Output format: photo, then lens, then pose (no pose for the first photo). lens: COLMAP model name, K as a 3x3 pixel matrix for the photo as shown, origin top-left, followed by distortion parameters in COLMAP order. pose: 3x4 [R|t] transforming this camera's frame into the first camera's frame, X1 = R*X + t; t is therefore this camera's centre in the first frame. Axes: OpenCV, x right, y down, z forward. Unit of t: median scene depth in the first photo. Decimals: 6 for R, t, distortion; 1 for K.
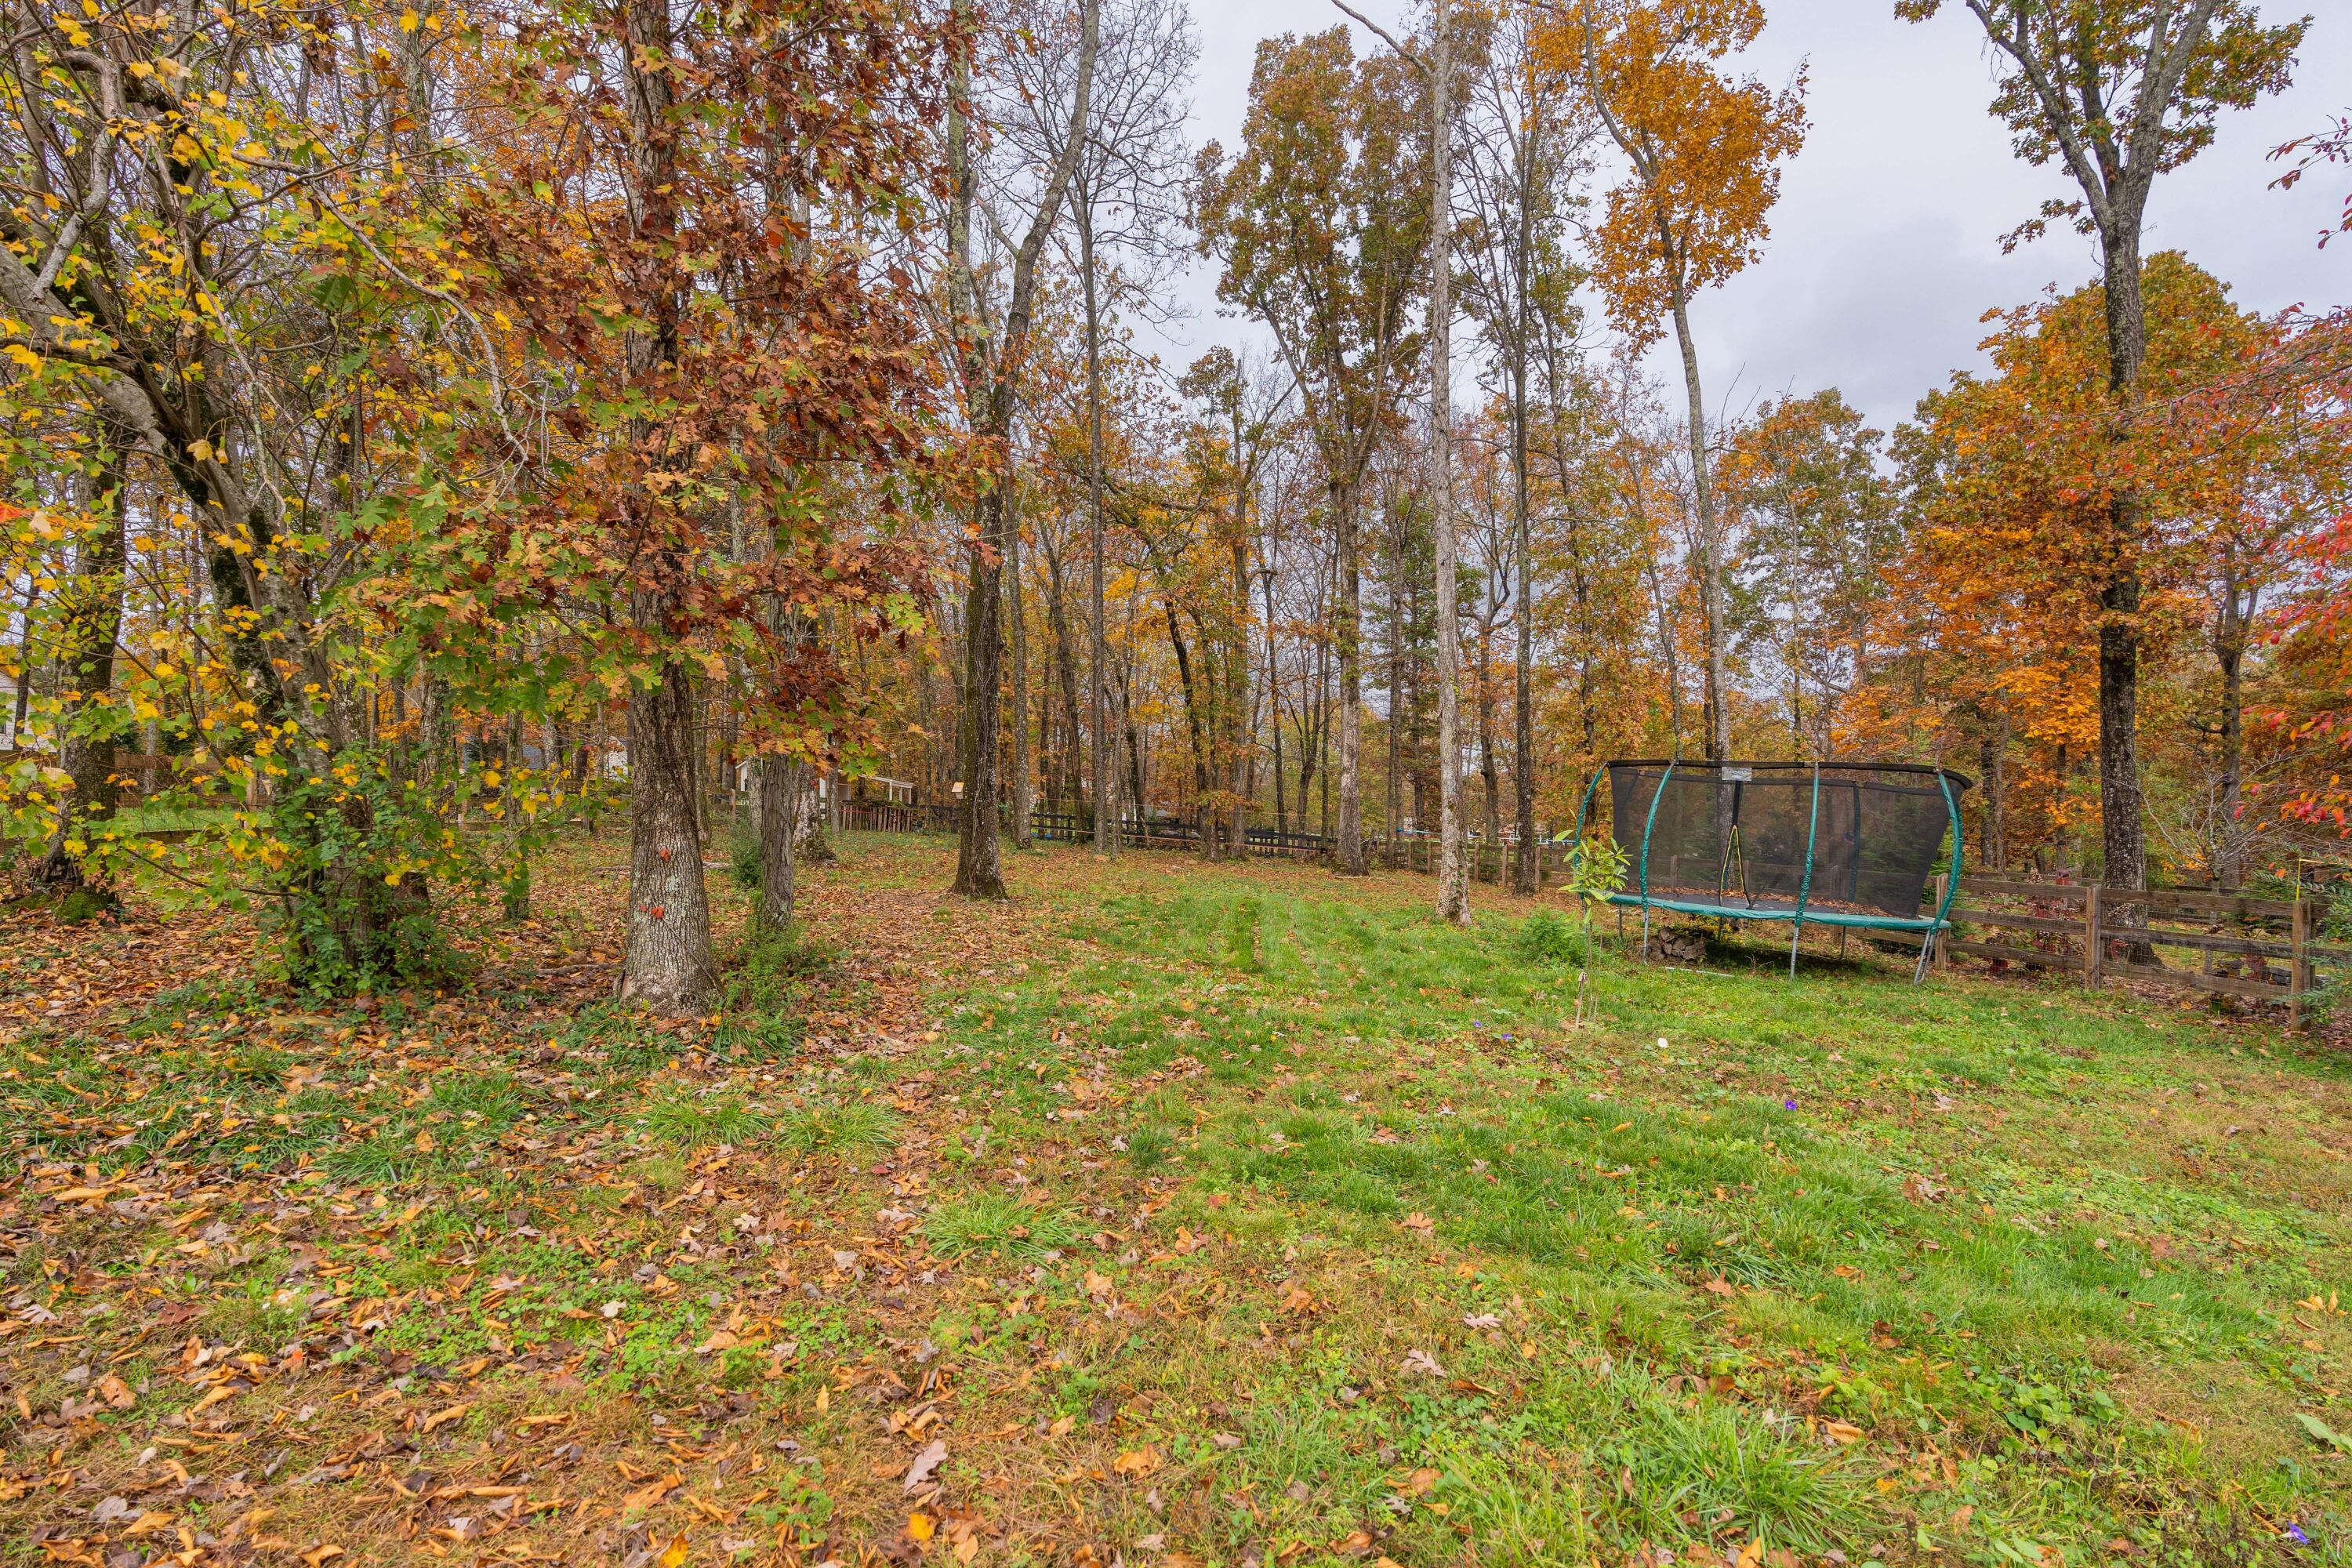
lens RADIAL K [[1110.0, 0, 1182.4], [0, 1110.0, 829.9], [0, 0, 1]] dist [-0.001326, -0.000342]
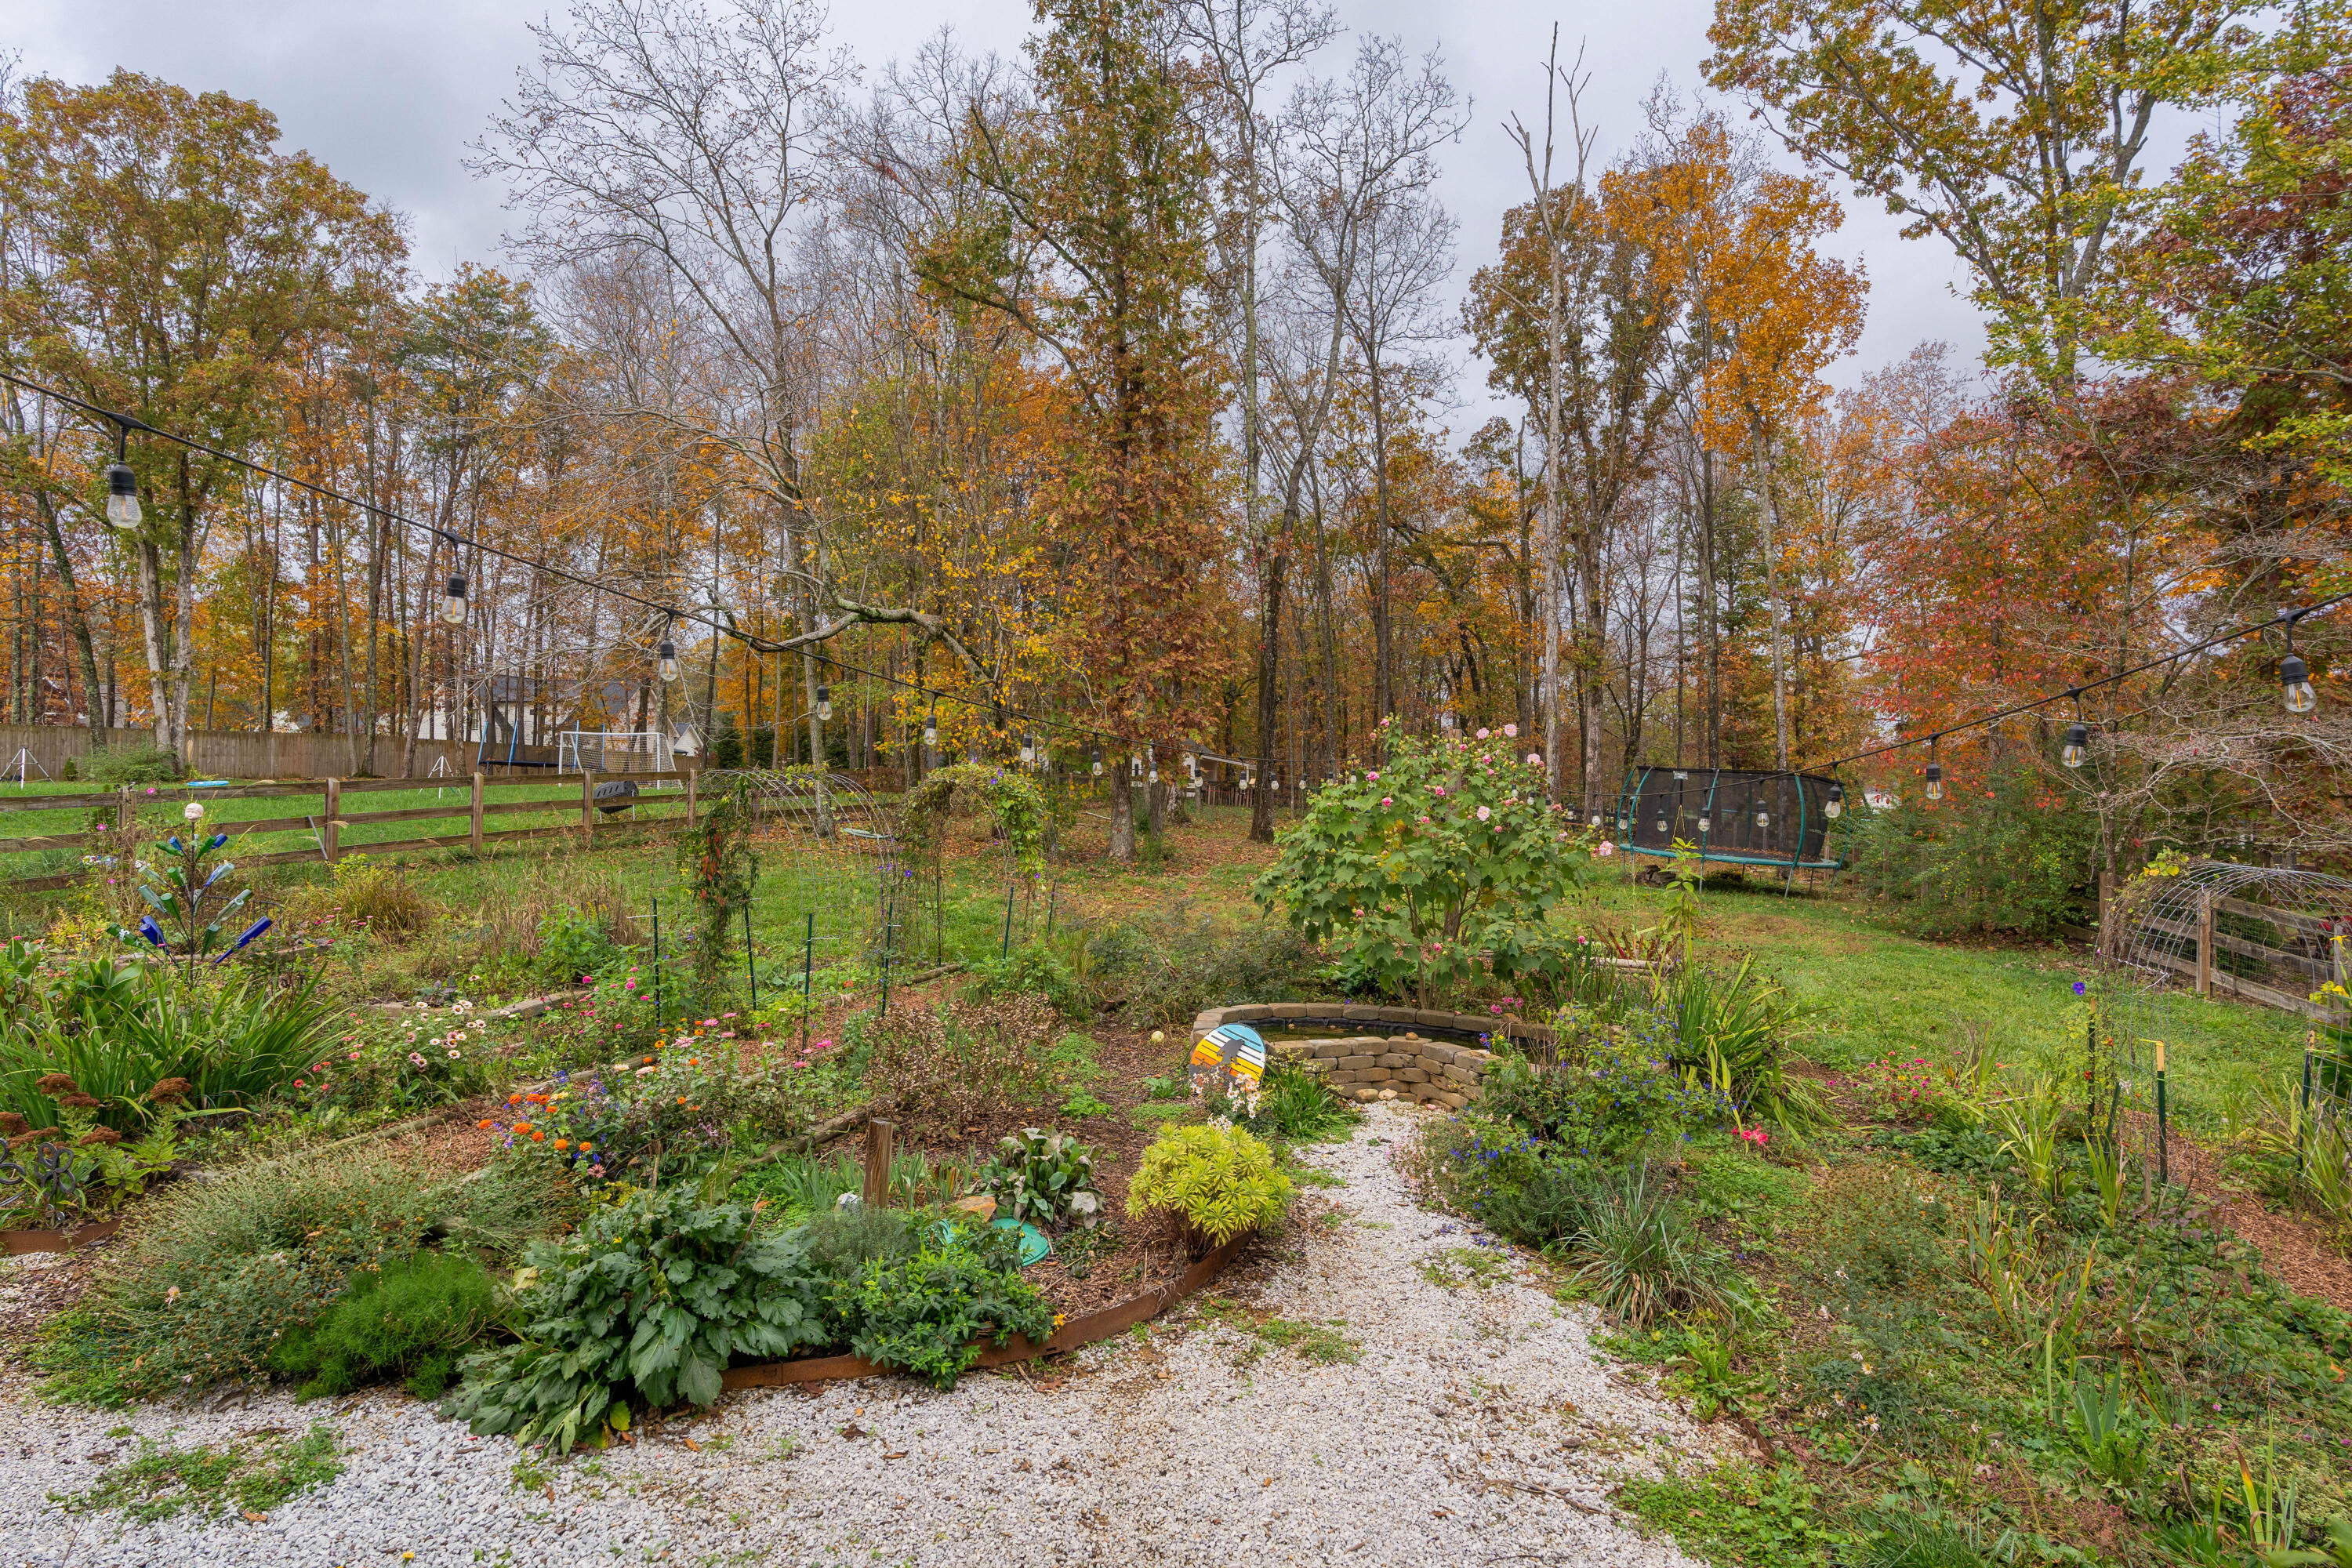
lens RADIAL K [[1219.8, 0, 1176.0], [0, 1219.8, 784.0], [0, 0, 1]] dist [-0.000873, -0.000326]
pose [[0.943009, 0.001196, -0.332766, 0.151196], [-0.007301, 0.999827, -0.017096, 0.000397], [0.332688, 0.018551, 0.942854, -0.403128]]
